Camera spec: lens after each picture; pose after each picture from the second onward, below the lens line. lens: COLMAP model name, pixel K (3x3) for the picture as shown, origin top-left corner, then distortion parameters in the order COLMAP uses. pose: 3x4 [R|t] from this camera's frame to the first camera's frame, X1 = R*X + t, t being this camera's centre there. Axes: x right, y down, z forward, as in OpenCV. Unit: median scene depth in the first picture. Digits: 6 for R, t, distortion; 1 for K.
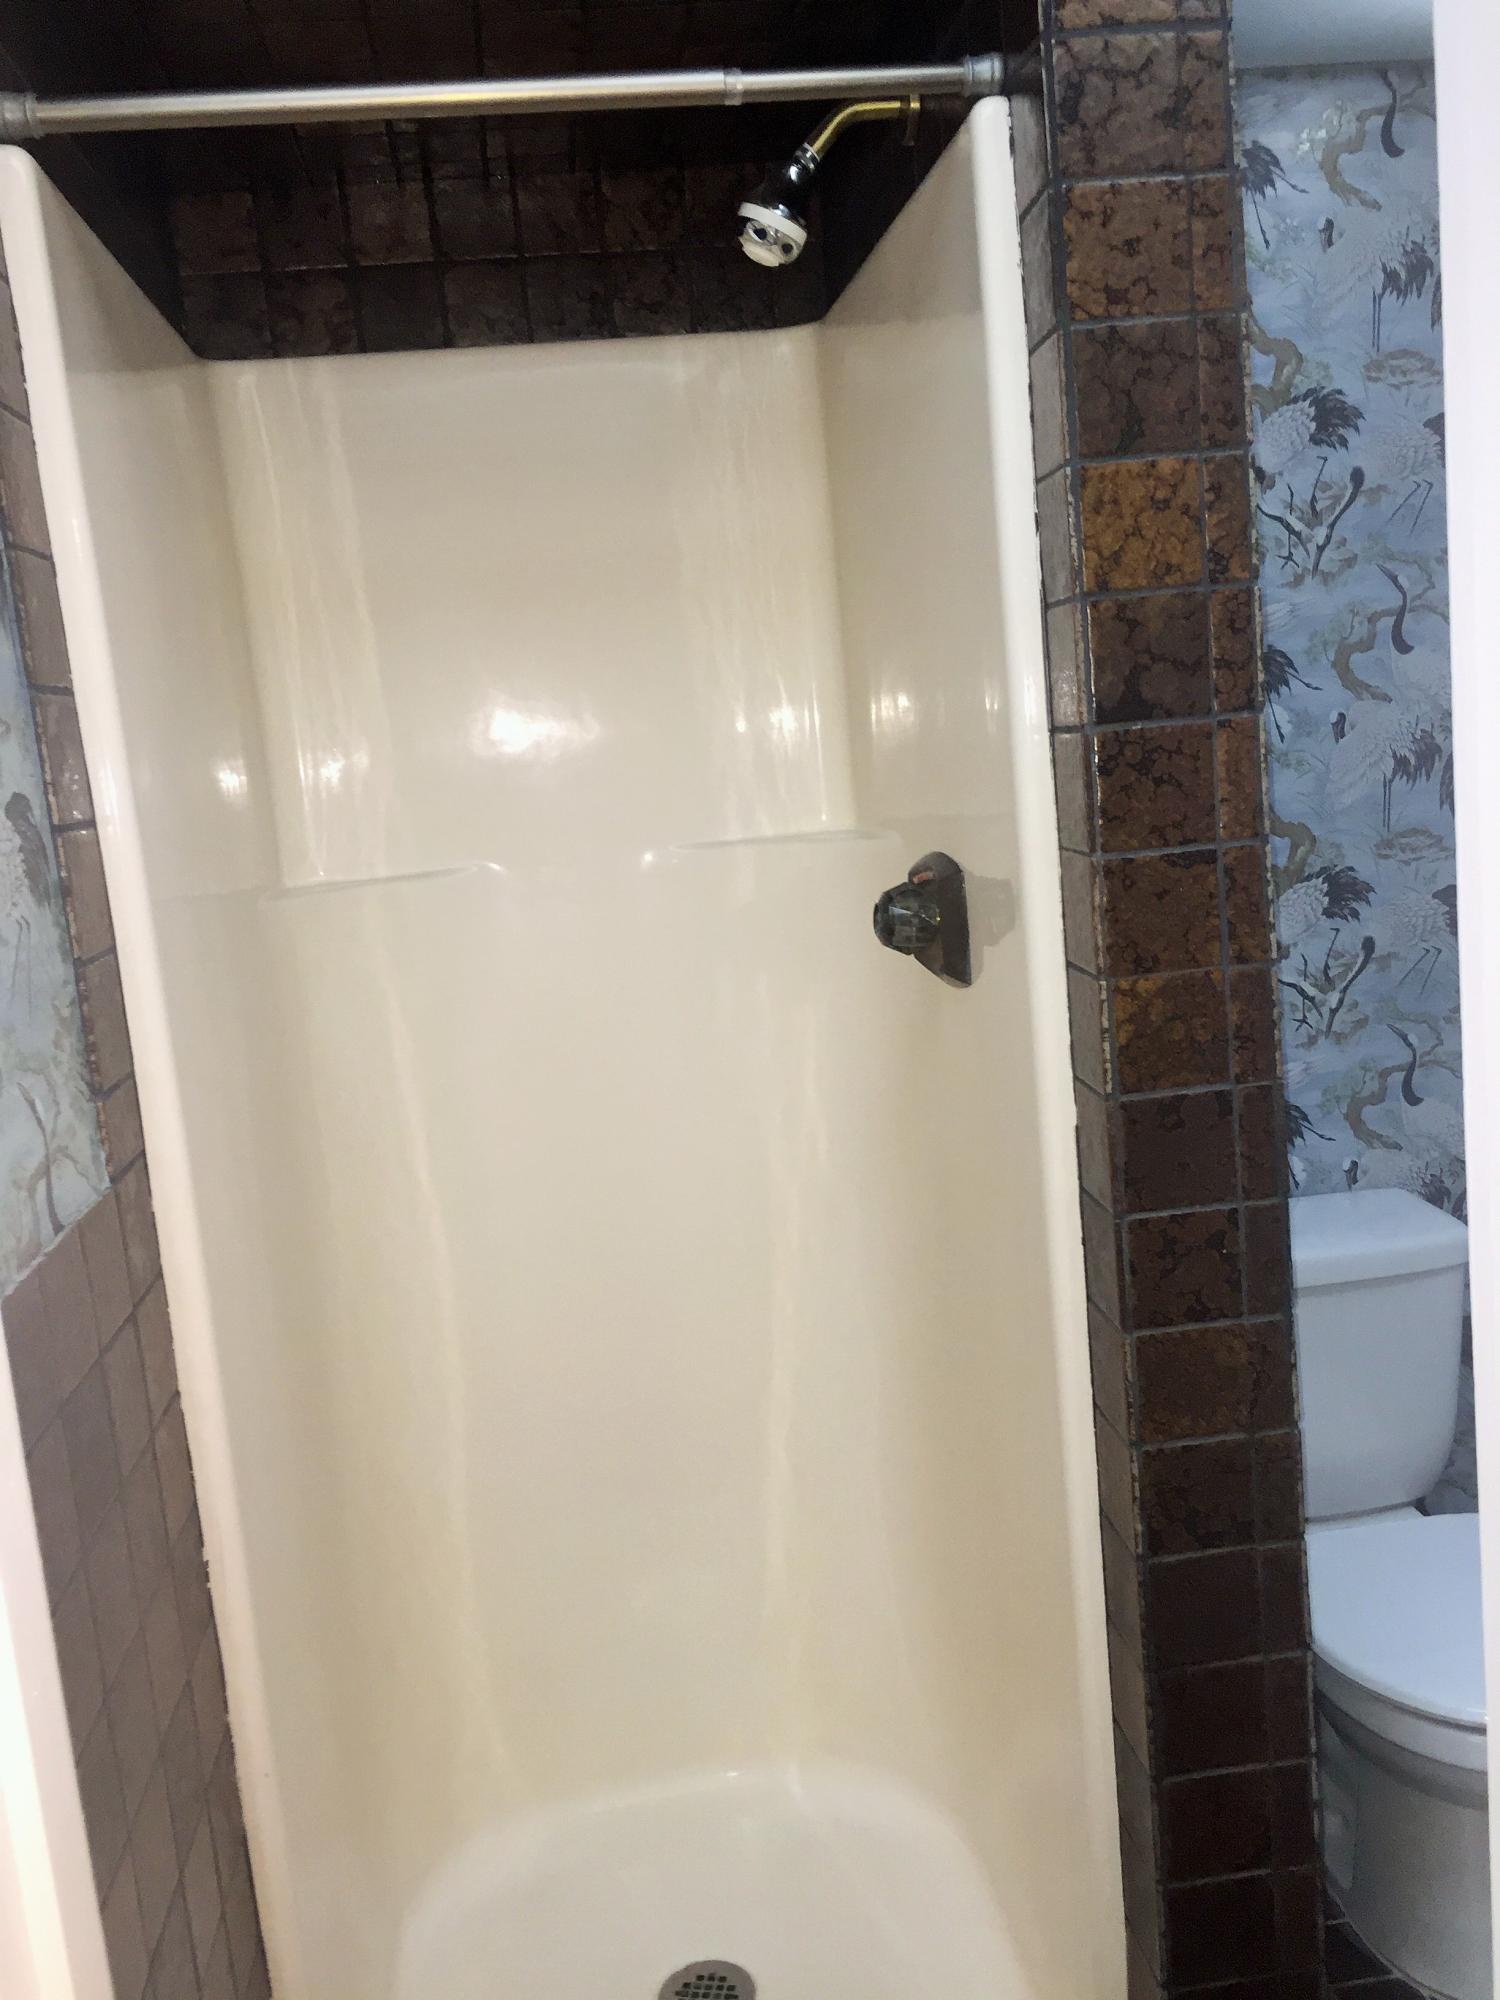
lens RADIAL K [[1718.9, 0, 755.1], [0, 1718.9, 1000.7], [0, 0, 1]] dist [0.077503, -0.092752]
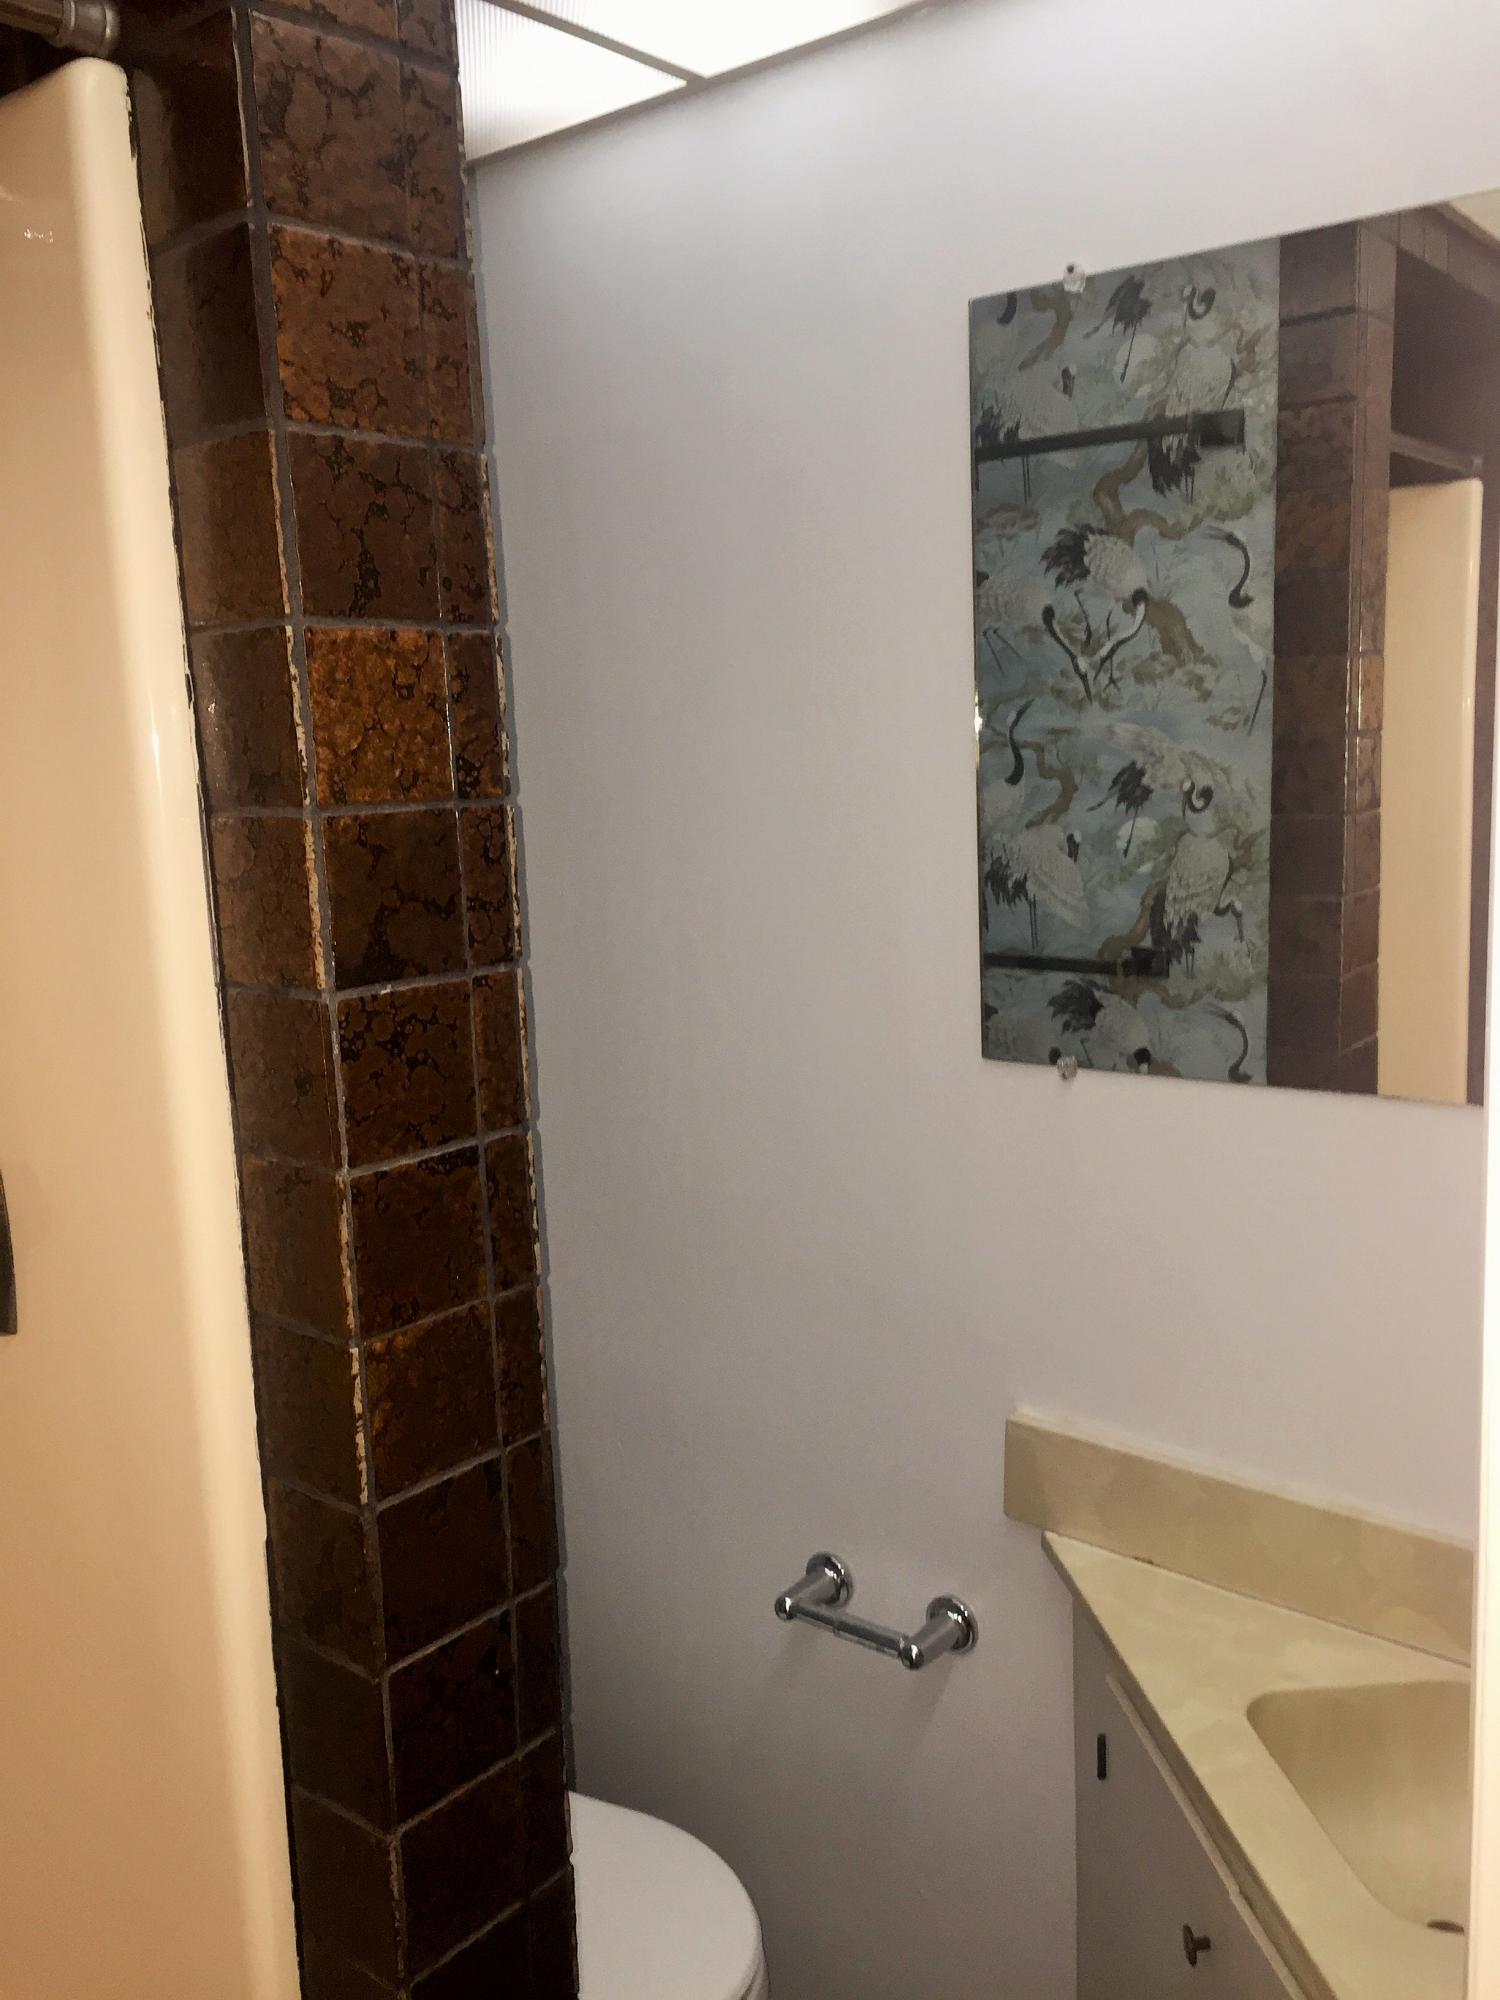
lens RADIAL K [[1718.9, 0, 752.2], [0, 1718.9, 1005.1], [0, 0, 1]] dist [0.077503, -0.092752]
pose [[0.725543, -0.042736, 0.686849, -0.164210], [0.078713, 0.996673, -0.021134, -0.127163], [-0.683661, 0.069398, 0.726493, 0.380178]]
